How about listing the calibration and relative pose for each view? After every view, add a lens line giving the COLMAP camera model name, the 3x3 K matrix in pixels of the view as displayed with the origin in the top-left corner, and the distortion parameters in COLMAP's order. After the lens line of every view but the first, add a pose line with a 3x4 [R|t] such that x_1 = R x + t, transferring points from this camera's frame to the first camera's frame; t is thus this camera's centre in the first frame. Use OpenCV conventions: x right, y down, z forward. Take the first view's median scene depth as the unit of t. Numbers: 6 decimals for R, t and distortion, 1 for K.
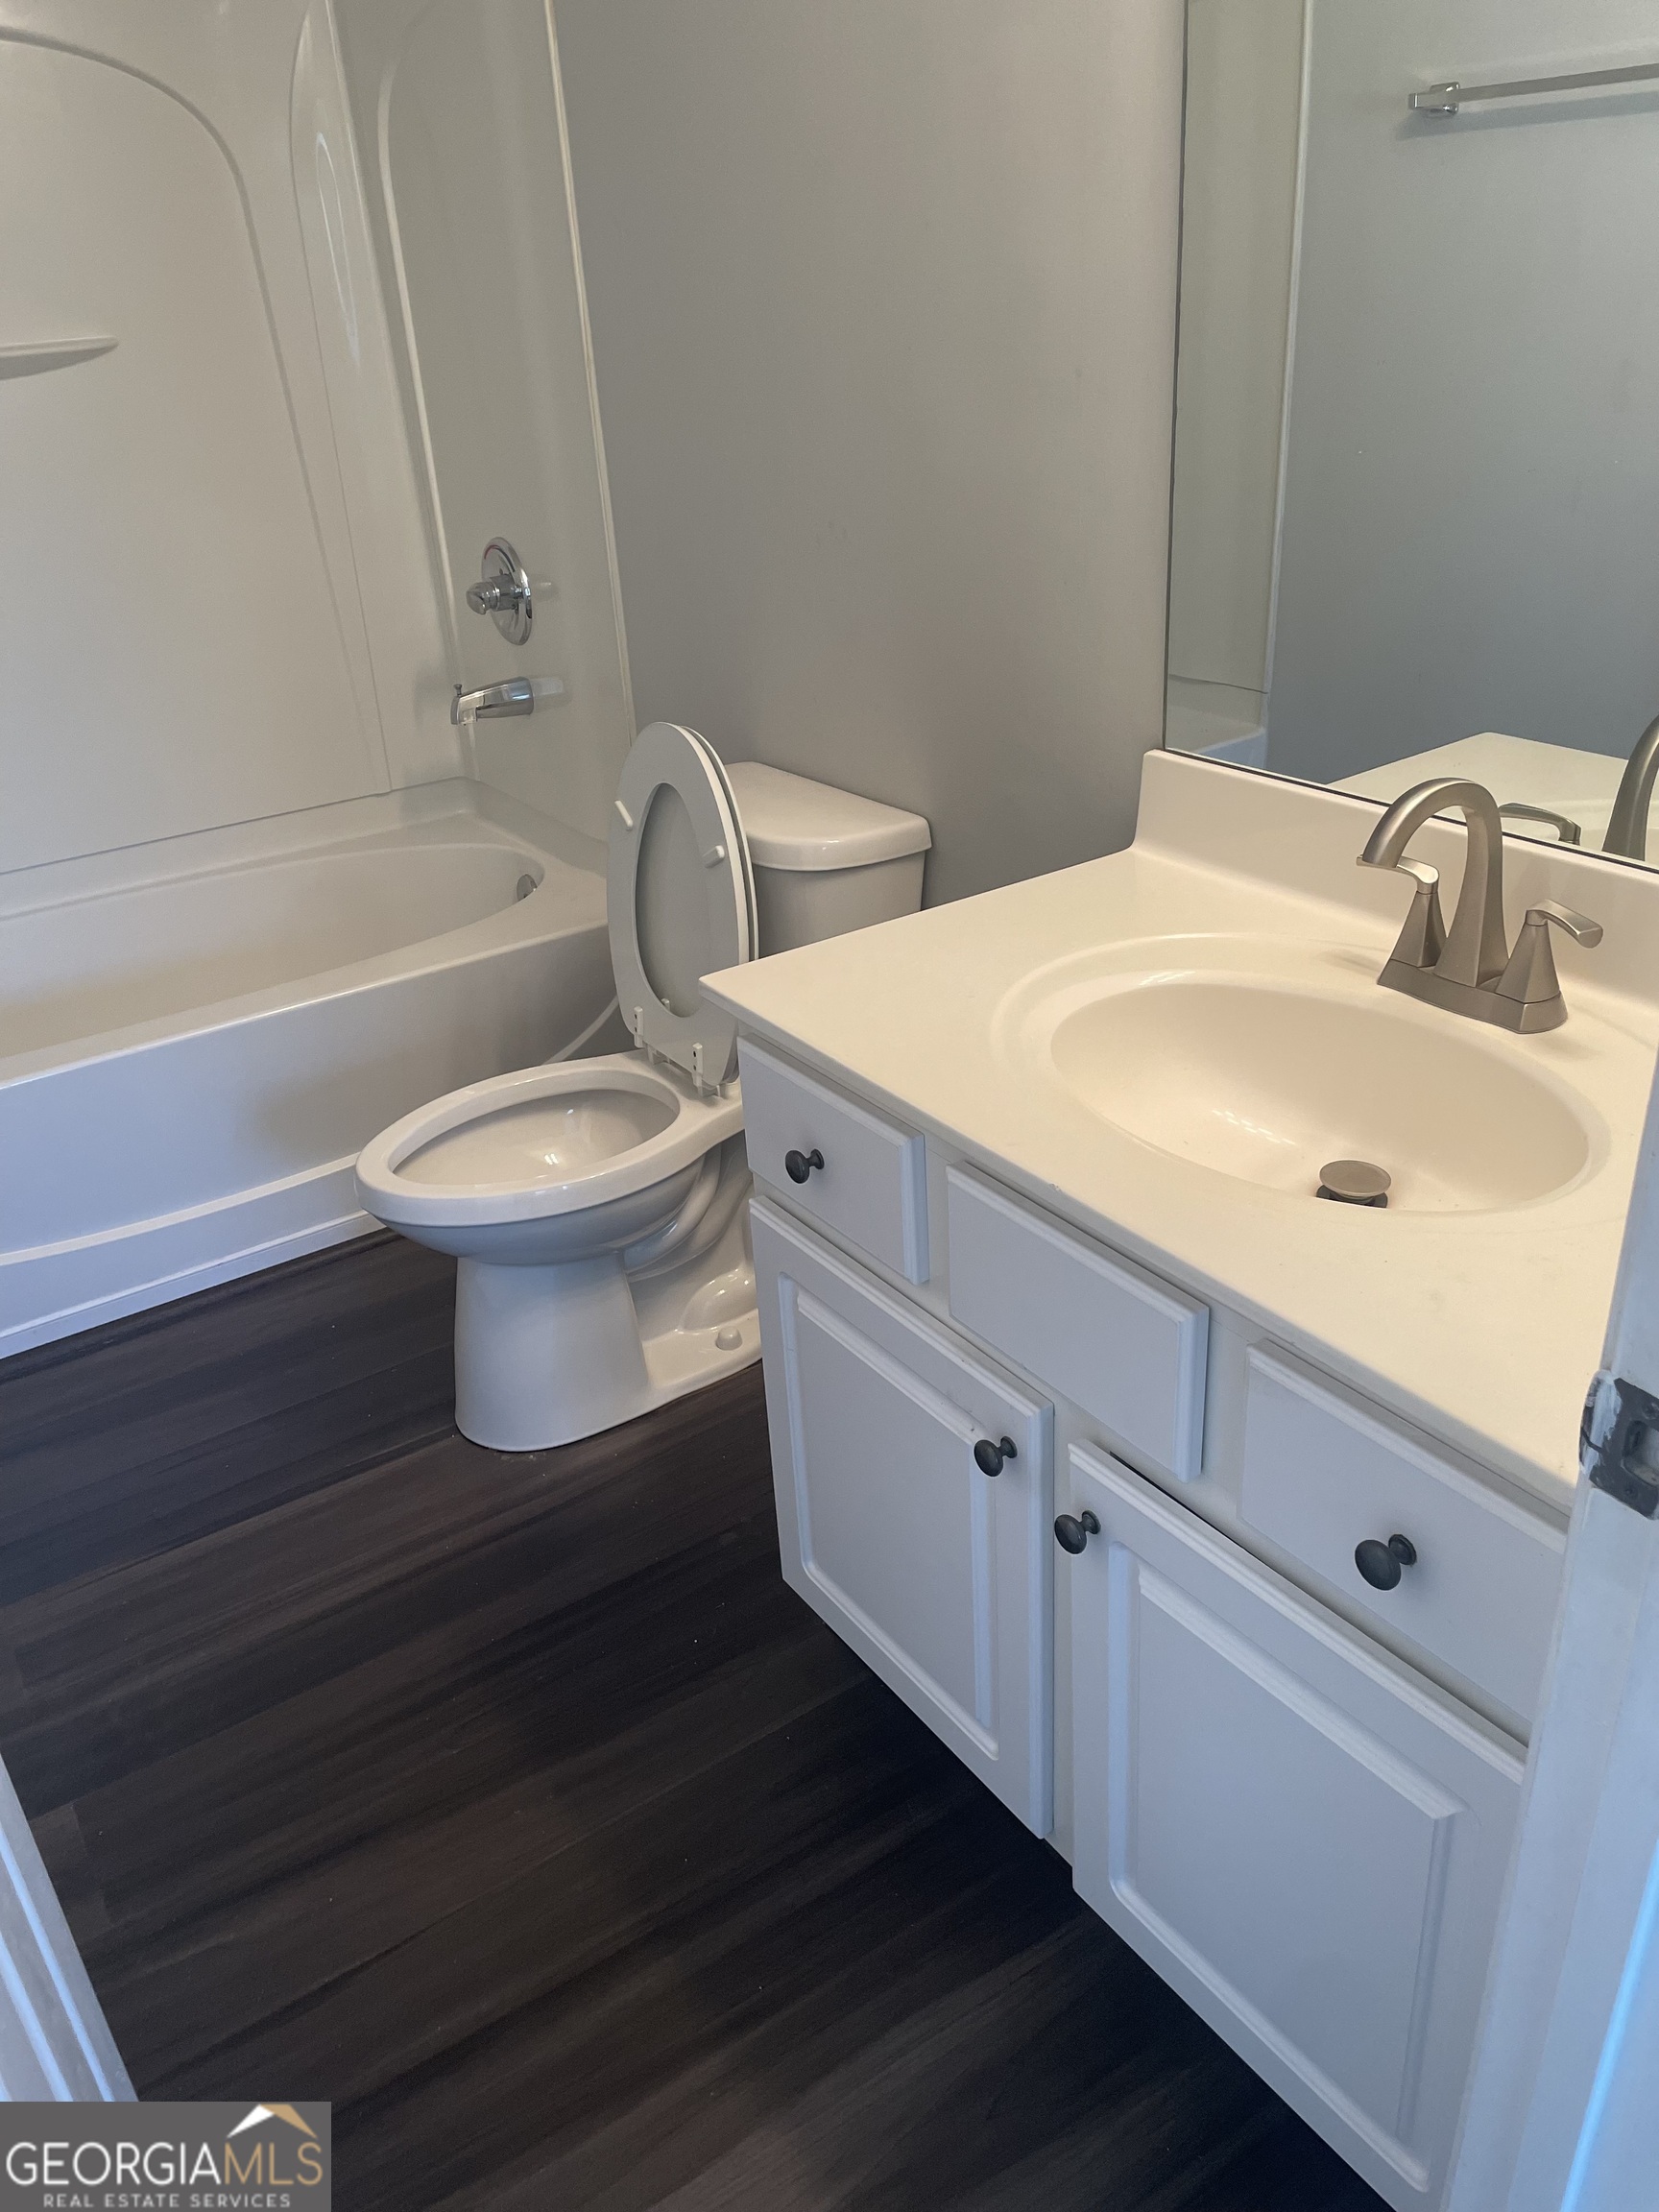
lens RADIAL K [[1654.8, 0, 830.1], [0, 1654.8, 1117.2], [0, 0, 1]] dist [0.092616, -0.112339]
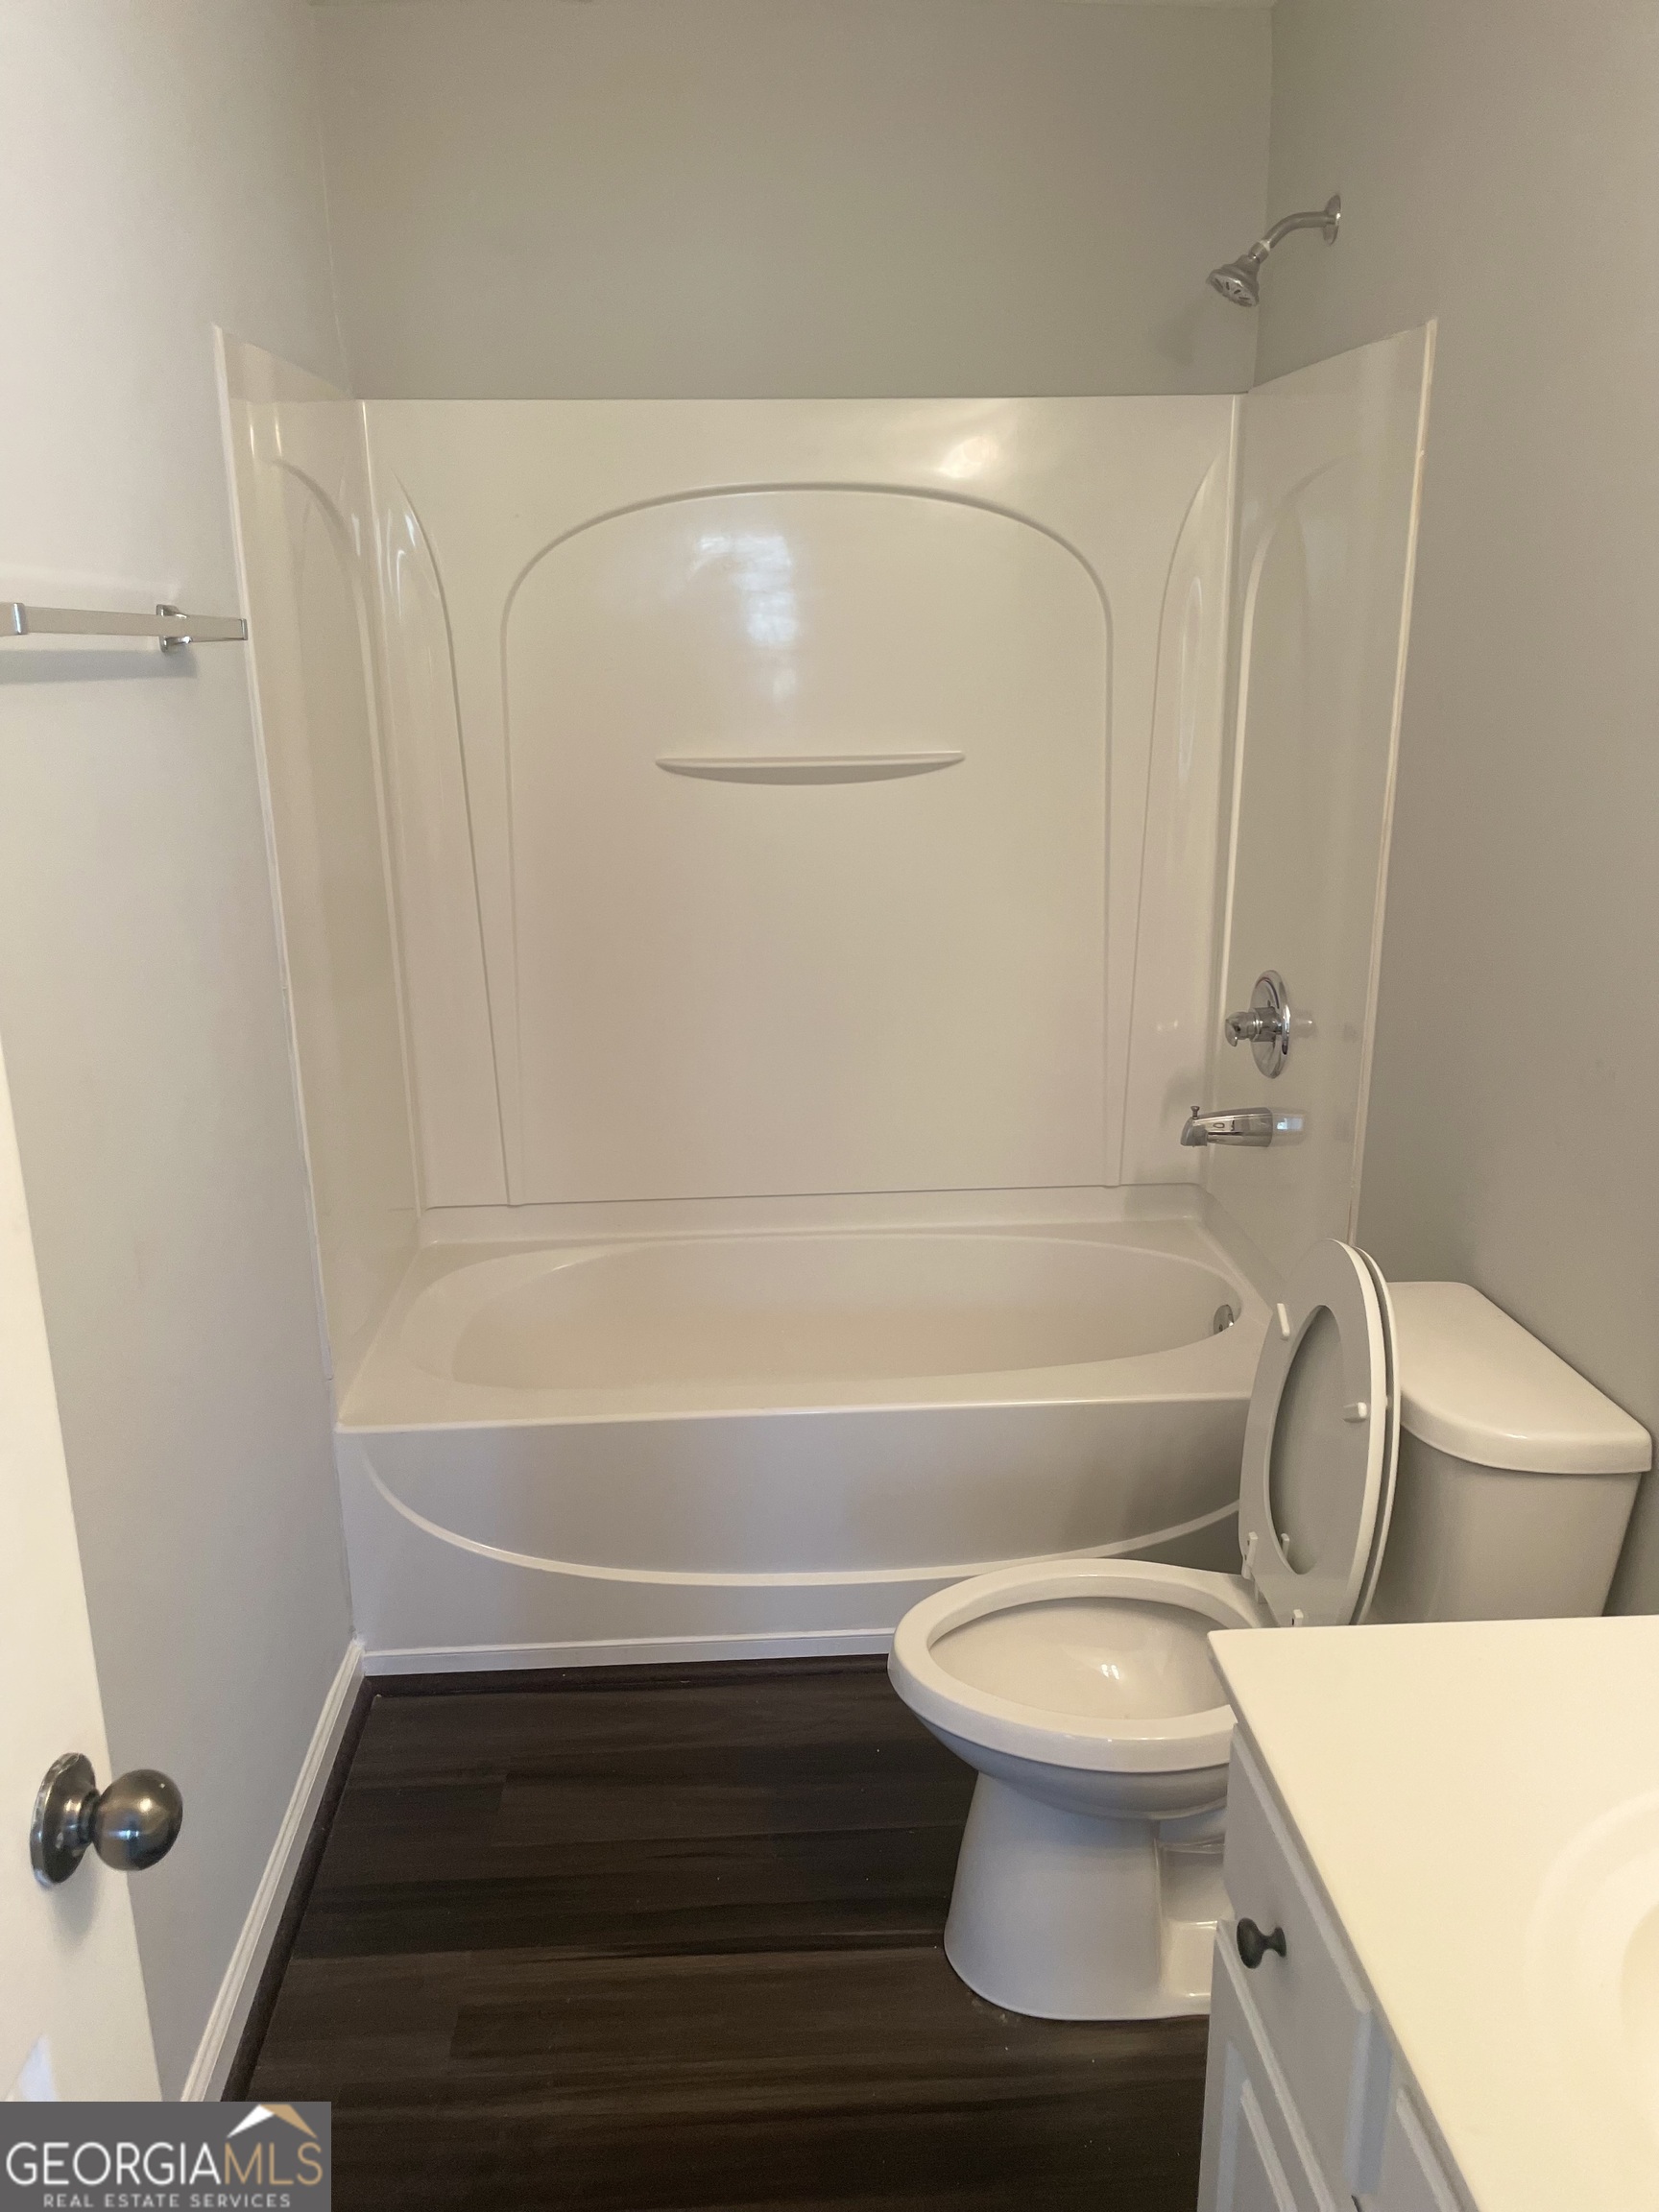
lens RADIAL K [[1654.8, 0, 830.1], [0, 1654.8, 1117.2], [0, 0, 1]] dist [0.092616, -0.112339]
pose [[0.858348, 0.189715, -0.476703, 0.062581], [-0.268848, 0.957664, -0.102961, -0.112649], [0.436988, 0.216537, 0.873014, 0.083599]]
